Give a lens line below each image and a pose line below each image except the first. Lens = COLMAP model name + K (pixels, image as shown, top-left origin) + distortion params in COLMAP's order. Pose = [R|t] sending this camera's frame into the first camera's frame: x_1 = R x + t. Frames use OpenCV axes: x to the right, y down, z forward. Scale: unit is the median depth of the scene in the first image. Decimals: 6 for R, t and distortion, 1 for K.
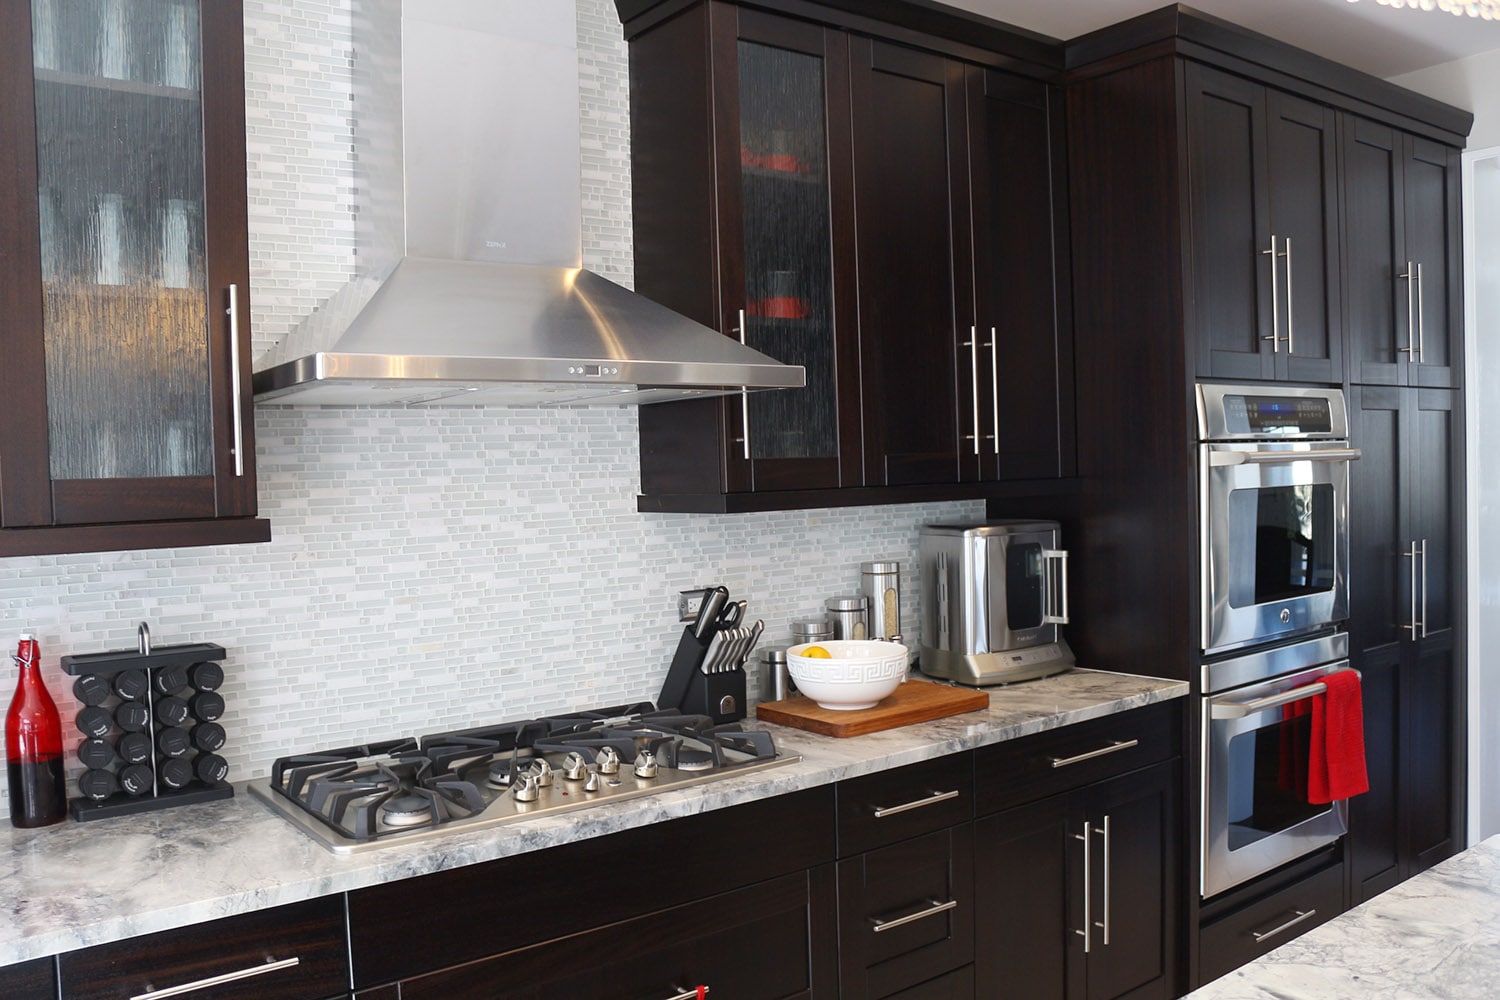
lens RADIAL K [[1258.0, 0, 744.5], [0, 1258.0, 509.1], [0, 0, 1]] dist [-0.156044, 0.123525]
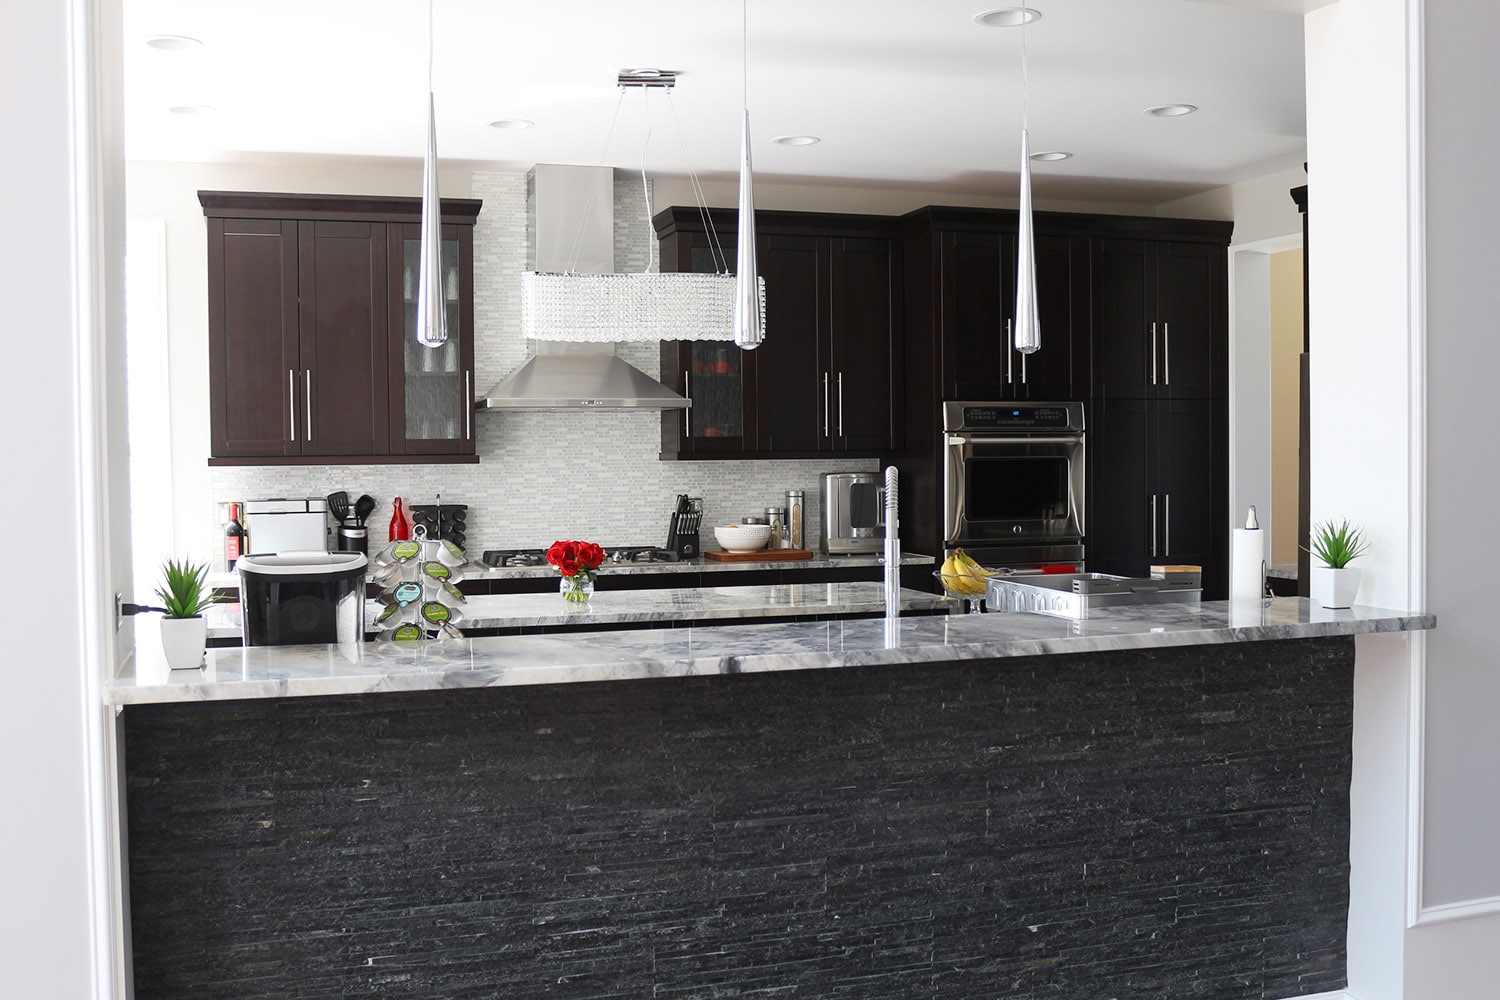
lens RADIAL K [[1622.6, 0, 745.1], [0, 1622.6, 494.0], [0, 0, 1]] dist [-0.104815, 0.000000]
pose [[0.942653, 0.031351, -0.332299, 1.032269], [-0.031029, 0.999499, 0.006277, 0.039817], [0.332329, 0.004394, 0.943153, -1.658276]]
